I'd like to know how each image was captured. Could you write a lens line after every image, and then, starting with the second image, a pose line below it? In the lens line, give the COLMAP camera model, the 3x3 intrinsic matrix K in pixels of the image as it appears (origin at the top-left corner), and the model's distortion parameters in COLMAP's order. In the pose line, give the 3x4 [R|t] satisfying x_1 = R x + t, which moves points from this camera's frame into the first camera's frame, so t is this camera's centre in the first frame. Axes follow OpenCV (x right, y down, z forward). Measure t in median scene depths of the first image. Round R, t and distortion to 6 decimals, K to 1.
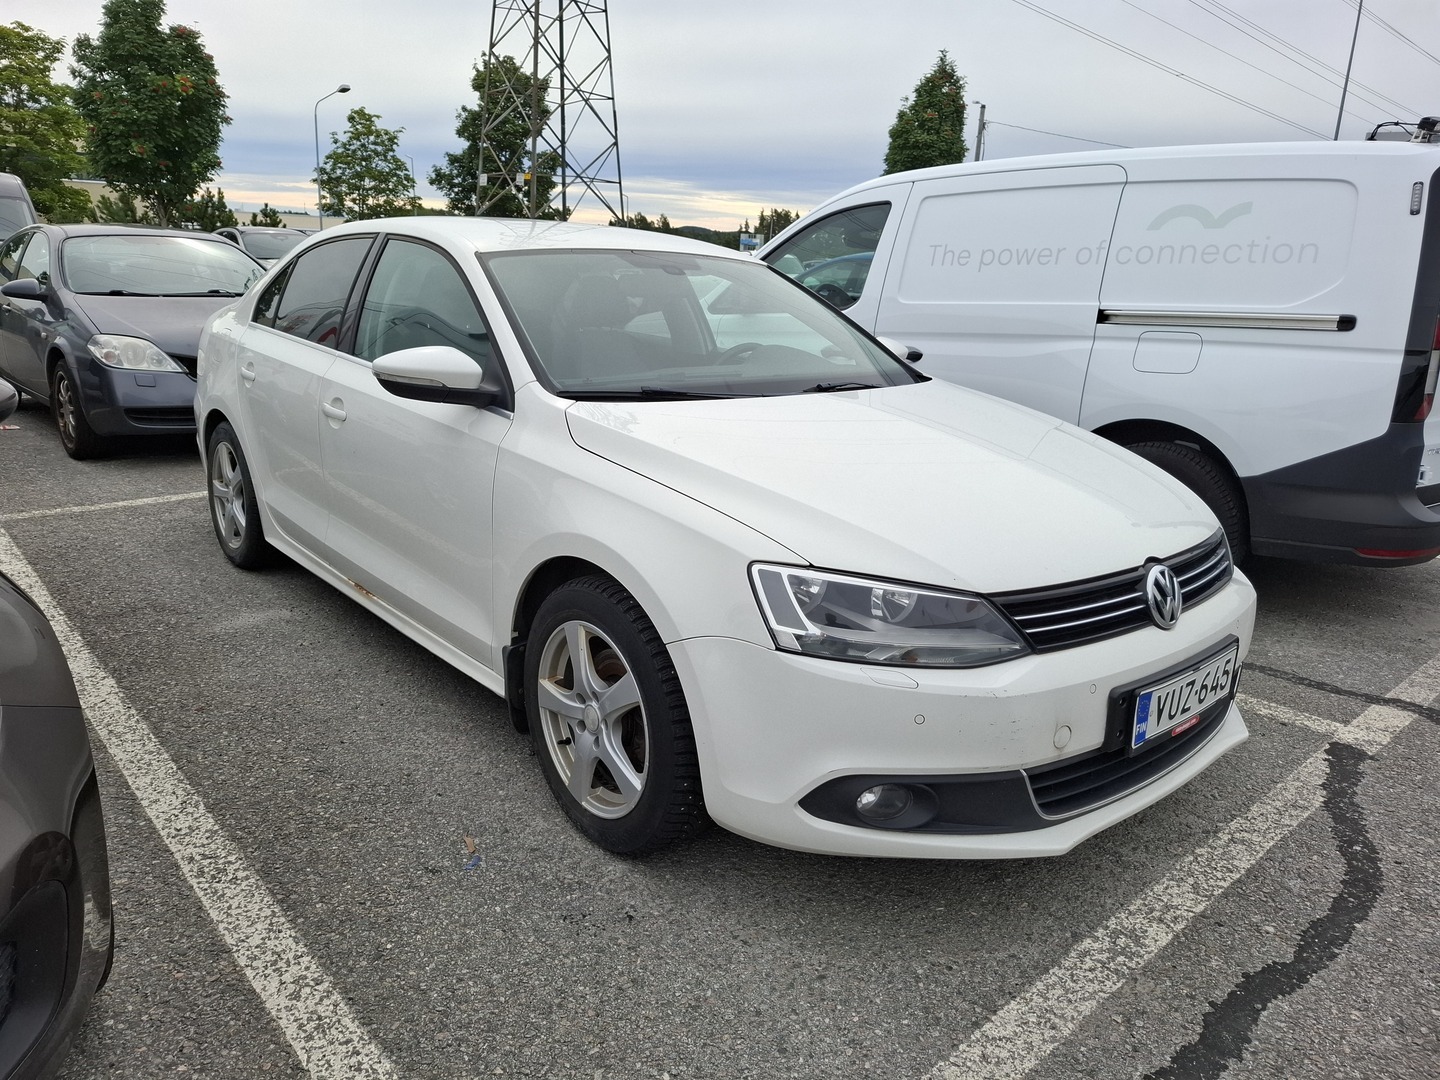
lens RADIAL K [[1025.4, 0, 722.7], [0, 1025.4, 517.2], [0, 0, 1]] dist [0.004326, 0.002278]
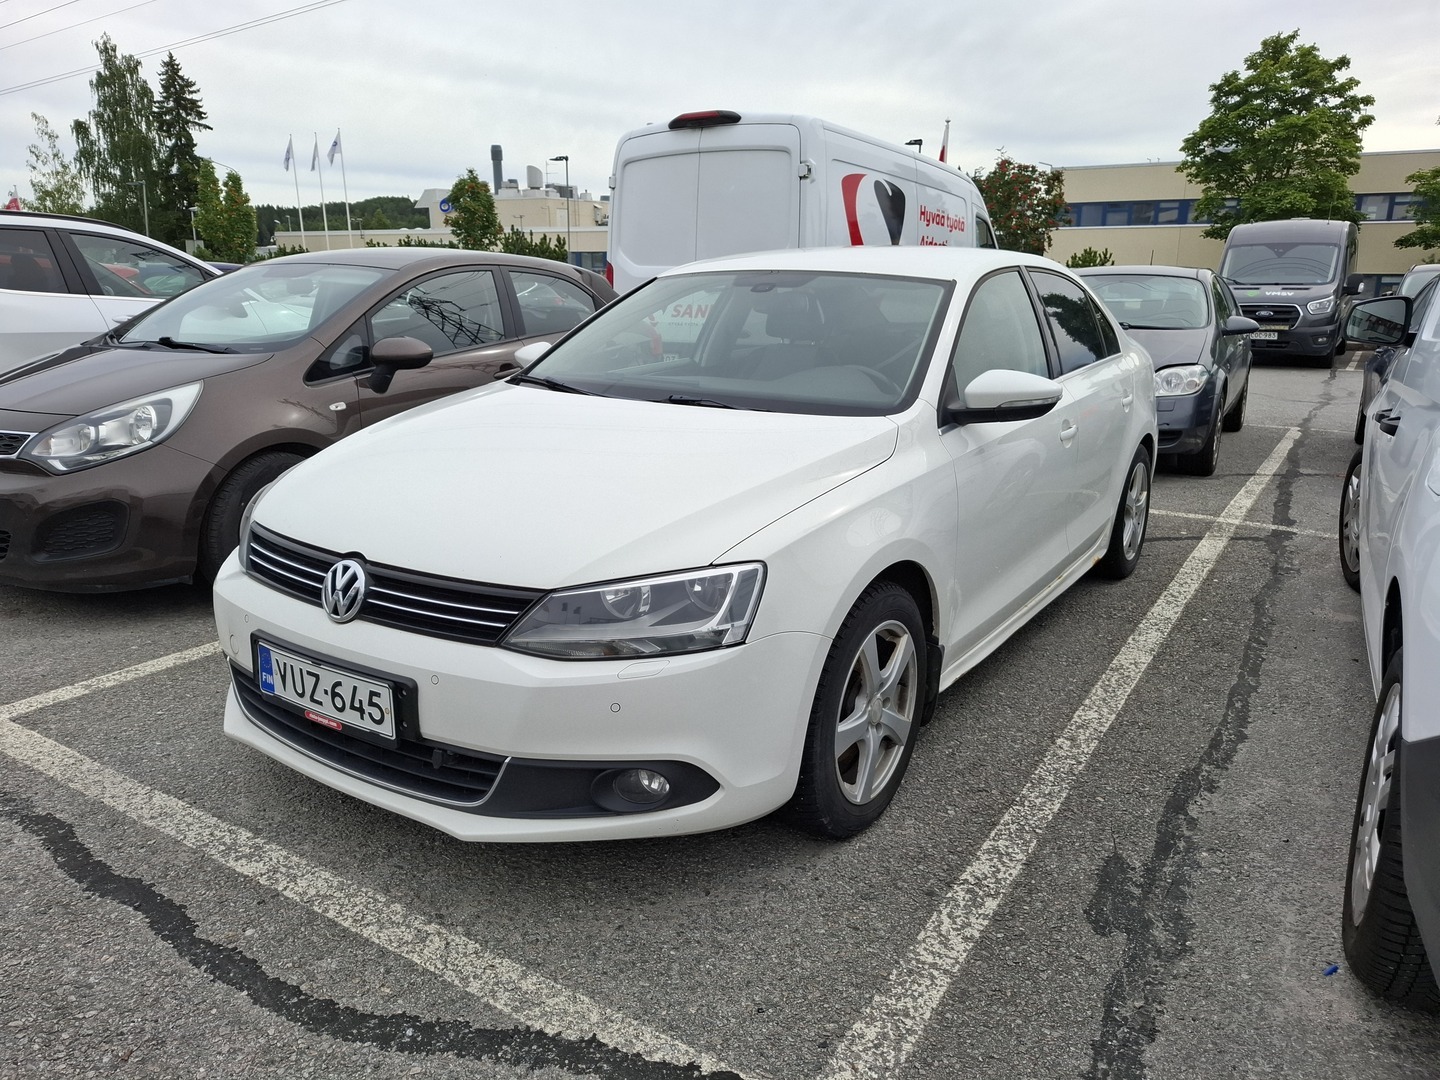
lens RADIAL K [[1024.5, 0, 720.0], [0, 1024.5, 540.0], [0, 0, 1]] dist [0.044509, -0.052945]
pose [[0.255419, 0.209413, -0.943879, 0.688387], [-0.233360, 0.960750, 0.150007, -0.098257], [0.938245, 0.181949, 0.294262, 0.486470]]
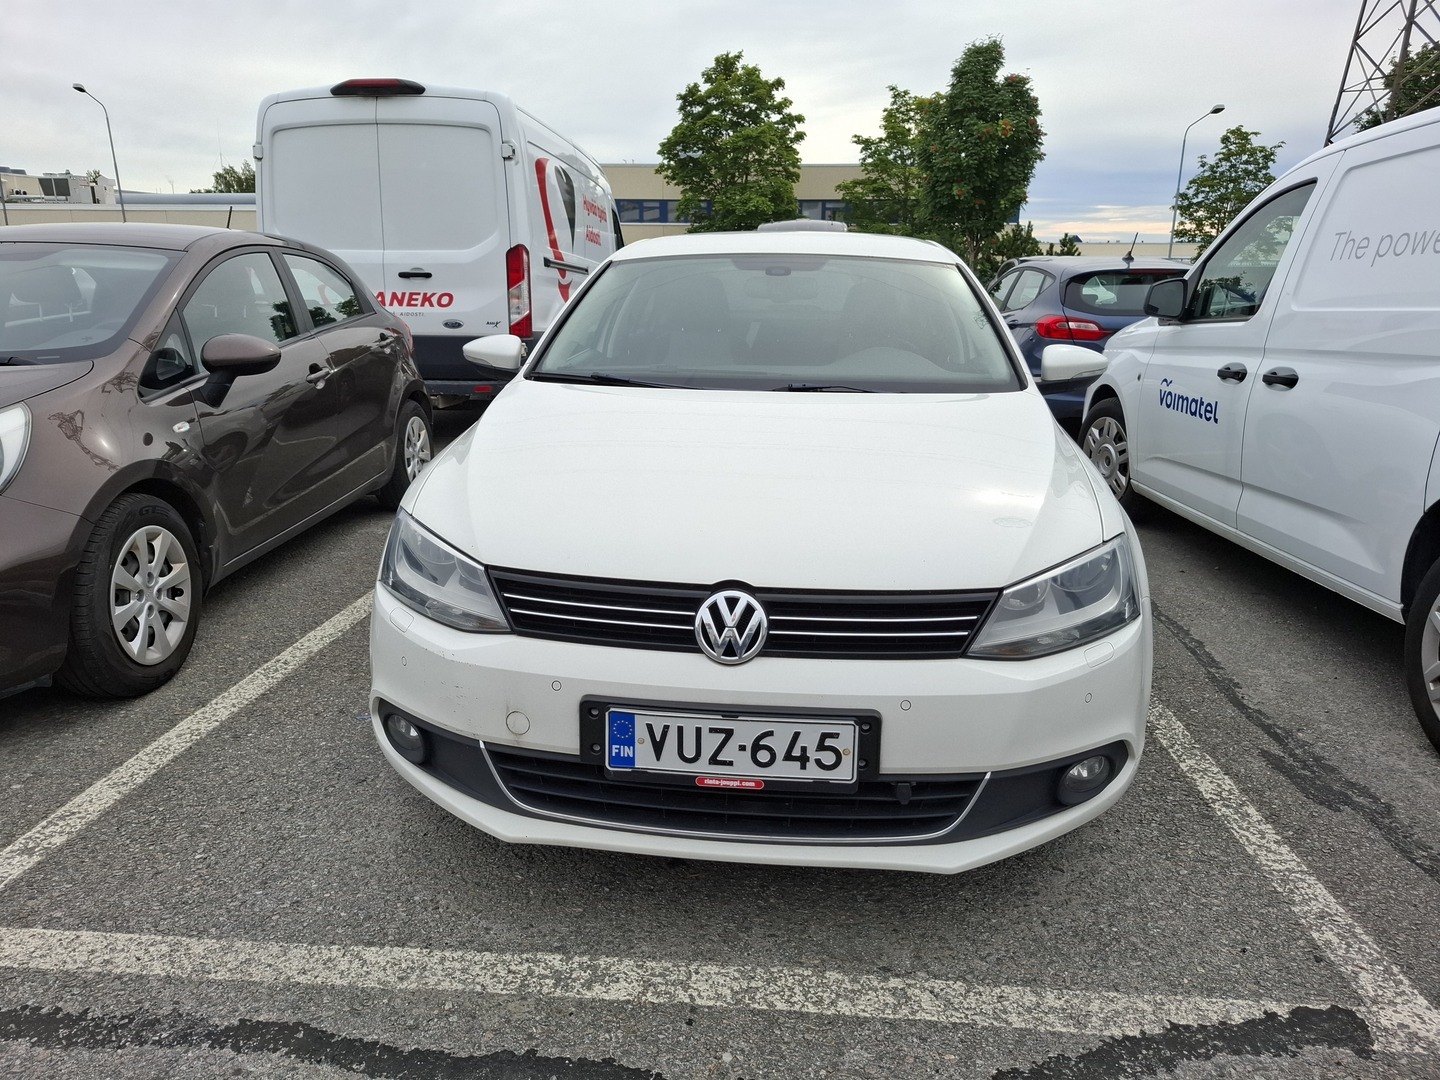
lens RADIAL K [[1019.1, 0, 720.0], [0, 1019.1, 540.0], [0, 0, 1]] dist [0.071554, -0.097935]
pose [[0.683712, 0.157139, -0.712633, 0.475733], [-0.163196, 0.984733, 0.060565, -0.020708], [0.711270, 0.074890, 0.698918, 0.184367]]
